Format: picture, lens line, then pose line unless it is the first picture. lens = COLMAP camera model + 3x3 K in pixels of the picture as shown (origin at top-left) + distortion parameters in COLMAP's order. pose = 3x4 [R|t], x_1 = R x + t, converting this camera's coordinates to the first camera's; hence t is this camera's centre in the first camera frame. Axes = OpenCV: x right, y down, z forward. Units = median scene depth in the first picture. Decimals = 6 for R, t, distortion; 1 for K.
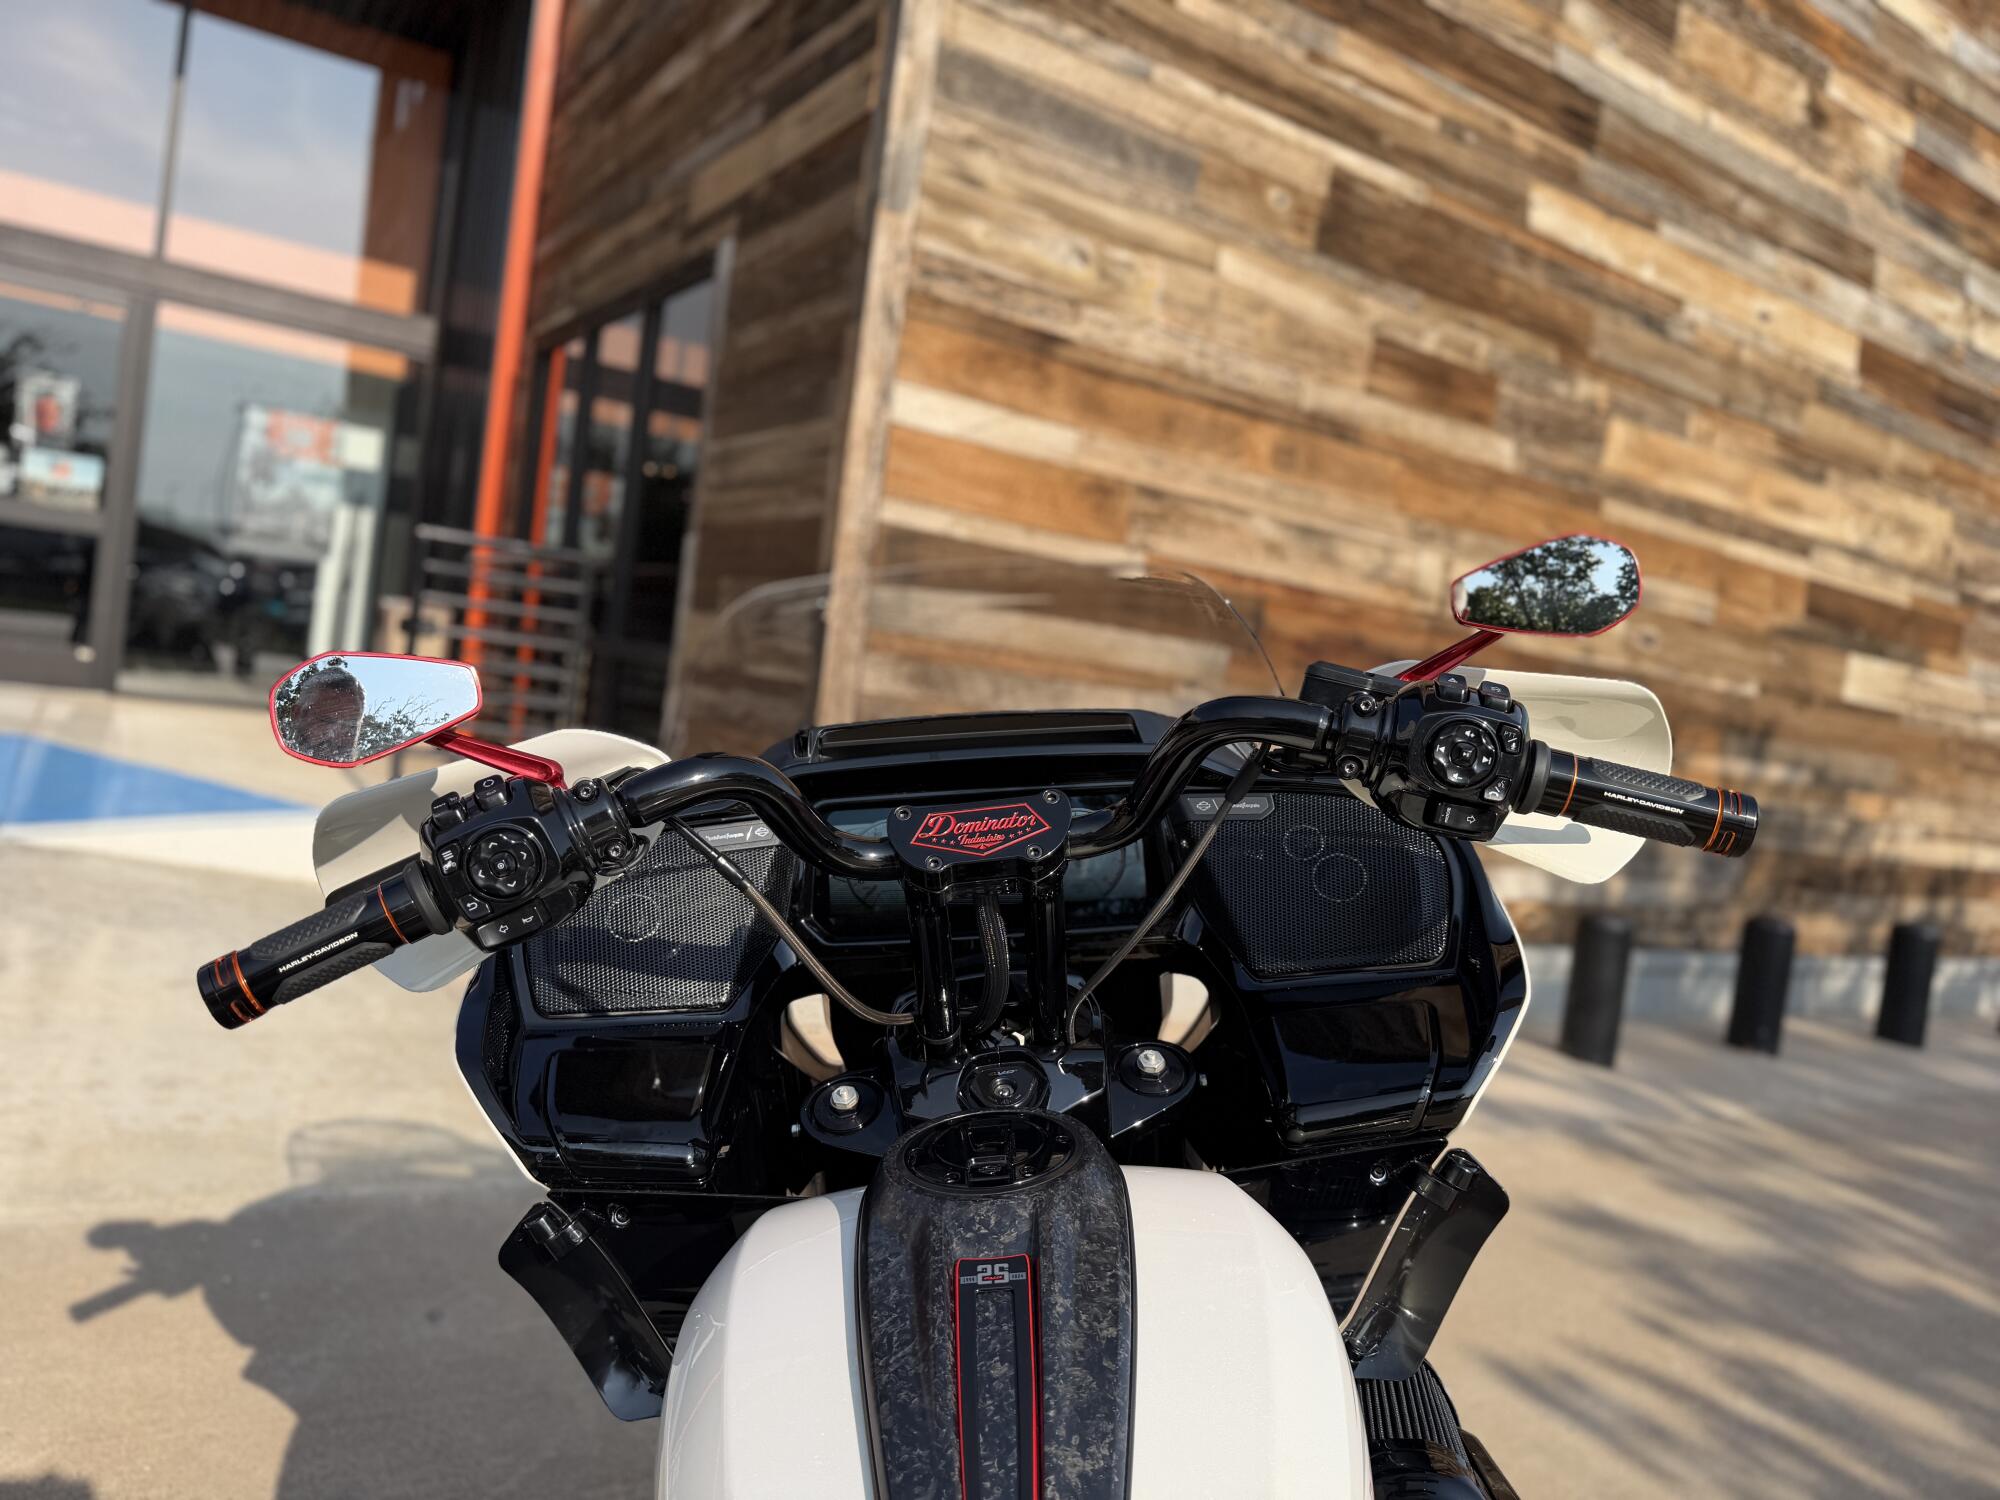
lens RADIAL K [[1395.5, 0, 1000.0], [0, 1395.5, 750.0], [0, 0, 1]] dist [0.024497, -0.011695]
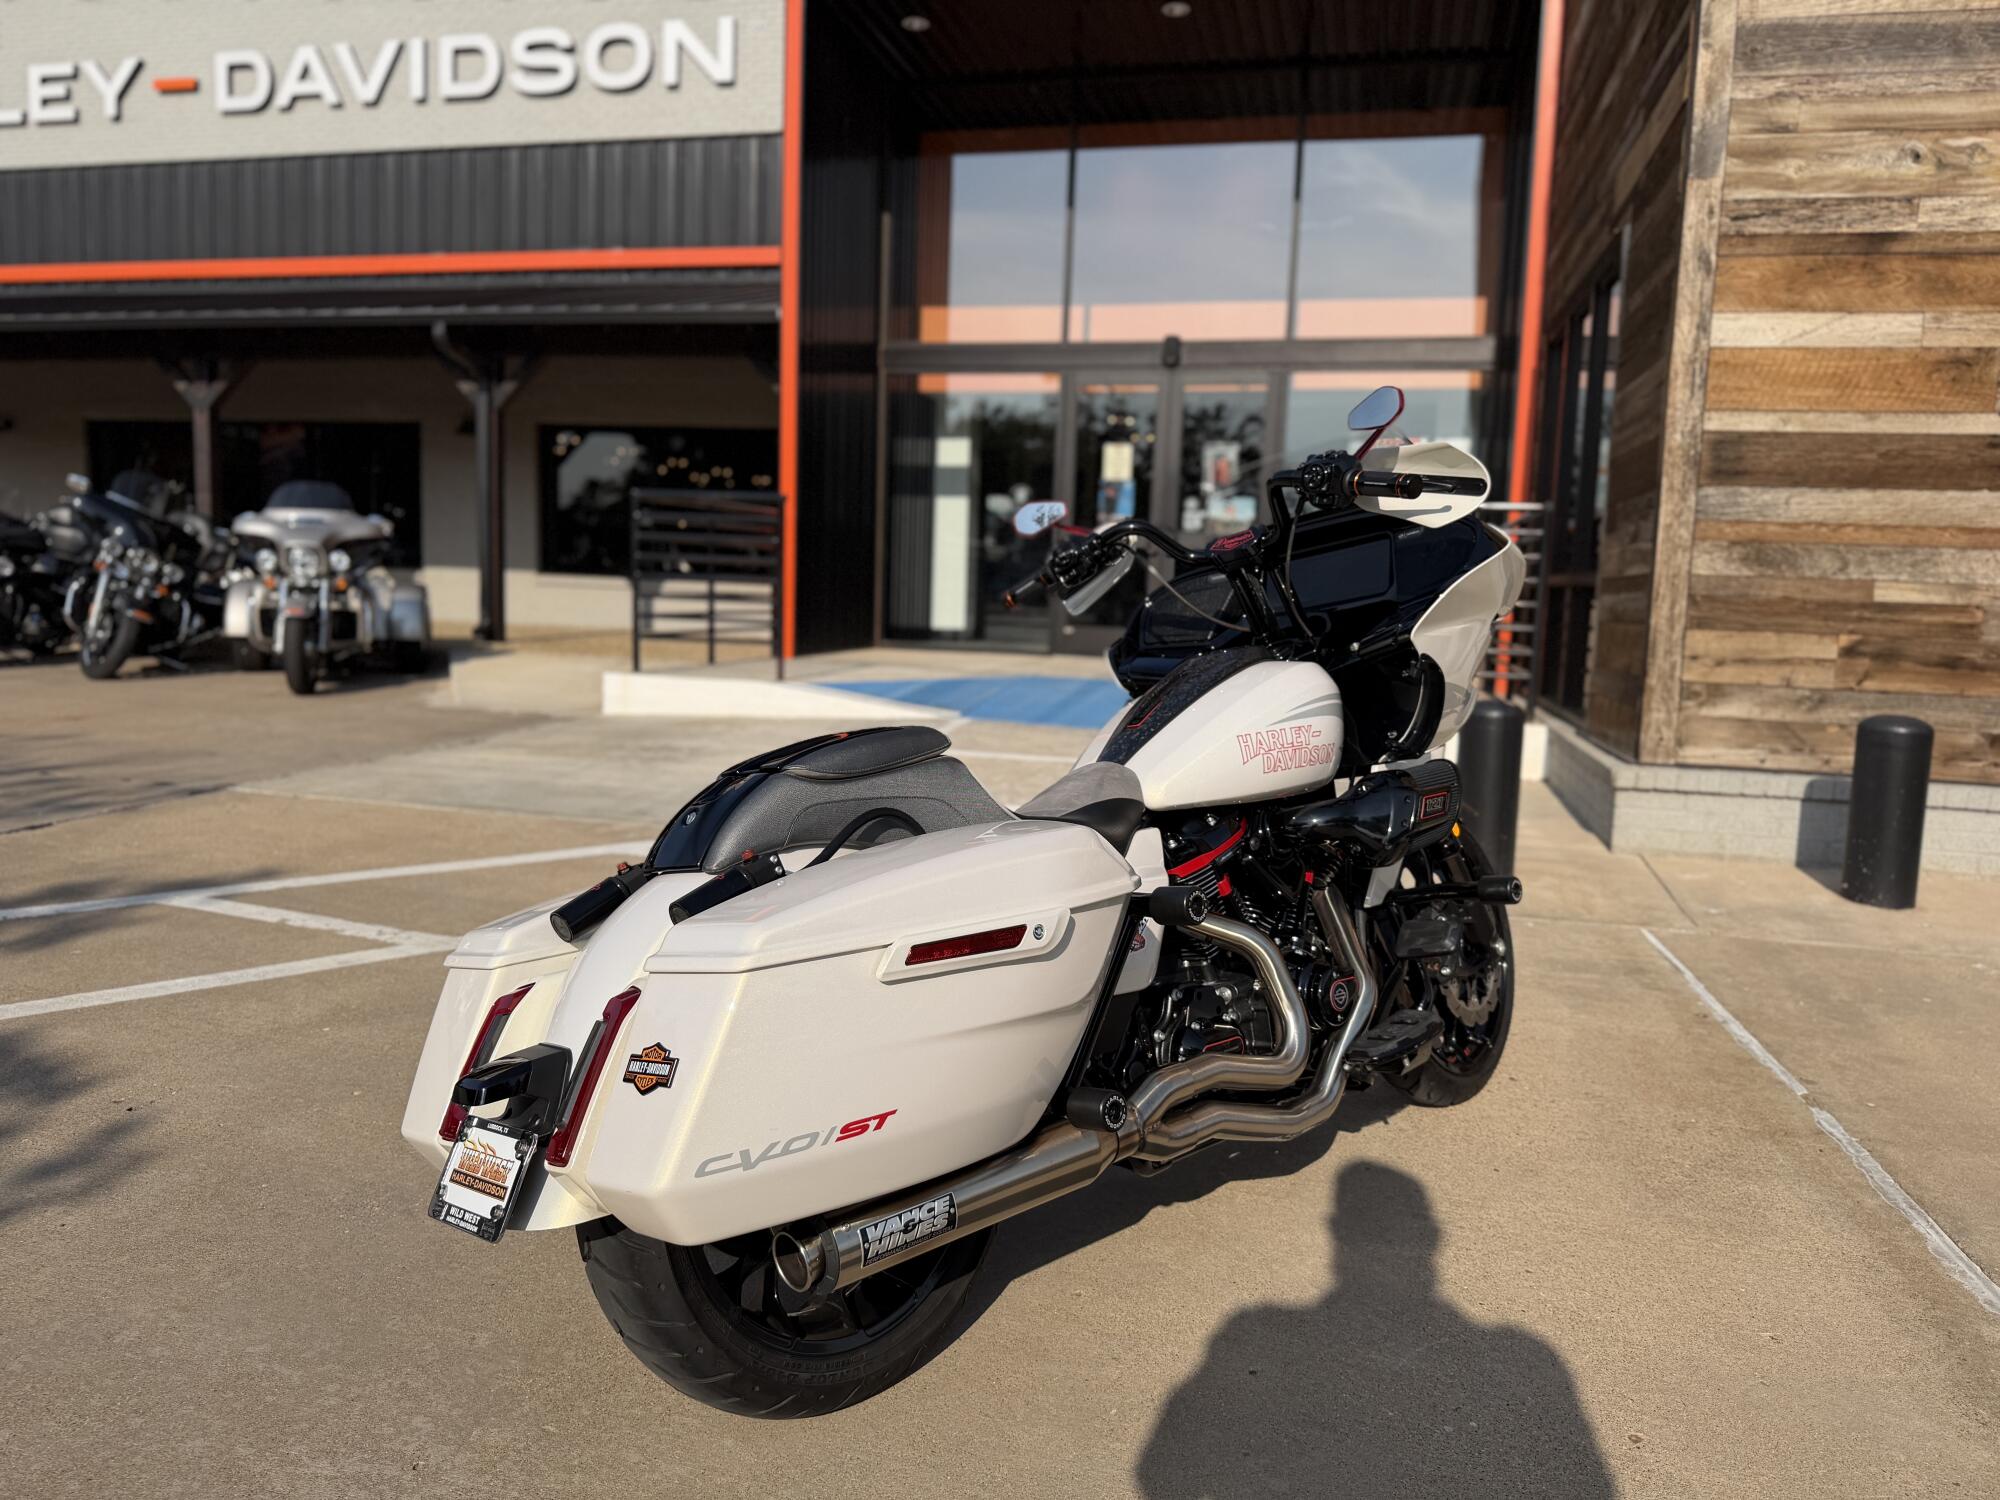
lens RADIAL K [[1395.5, 0, 1000.0], [0, 1395.5, 750.0], [0, 0, 1]] dist [0.024497, -0.011695]
pose [[0.688045, -0.013144, -0.725549, 0.286006], [0.009824, 0.999913, -0.008798, 0.090715], [0.725601, -0.001074, 0.688115, -0.220388]]
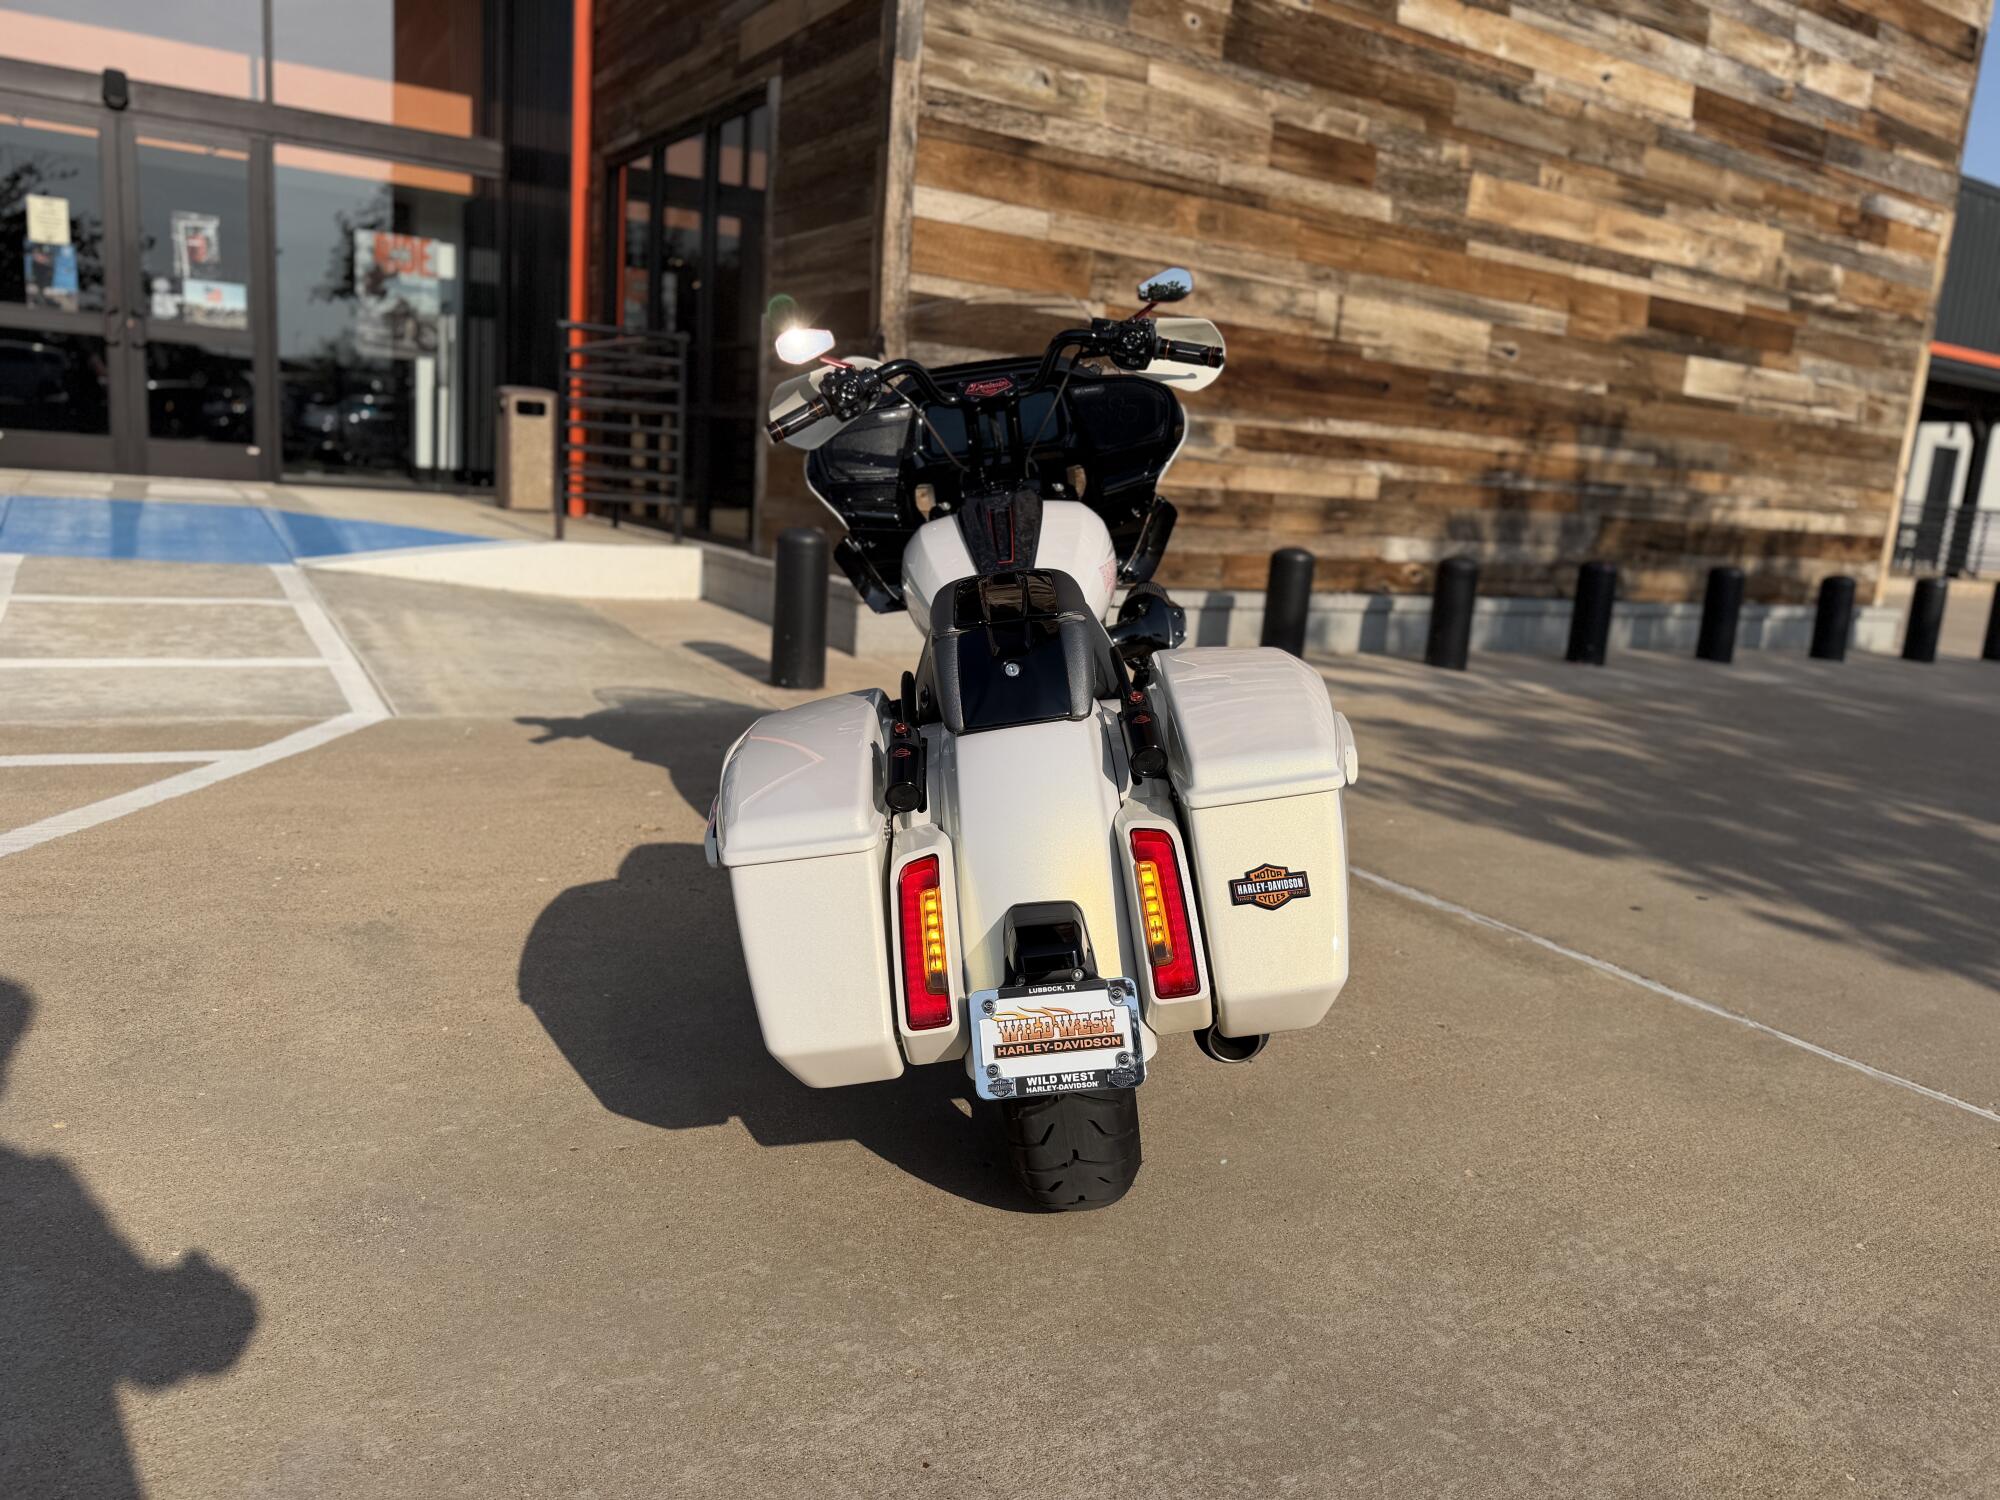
lens RADIAL K [[1469.5, 0, 1000.0], [0, 1469.5, 750.0], [0, 0, 1]] dist [0.008469, -0.004605]
pose [[0.998195, -0.057606, -0.016949, 0.001815], [0.059380, 0.988944, 0.135879, 0.072791], [0.008935, -0.136640, 0.990581, -0.393374]]
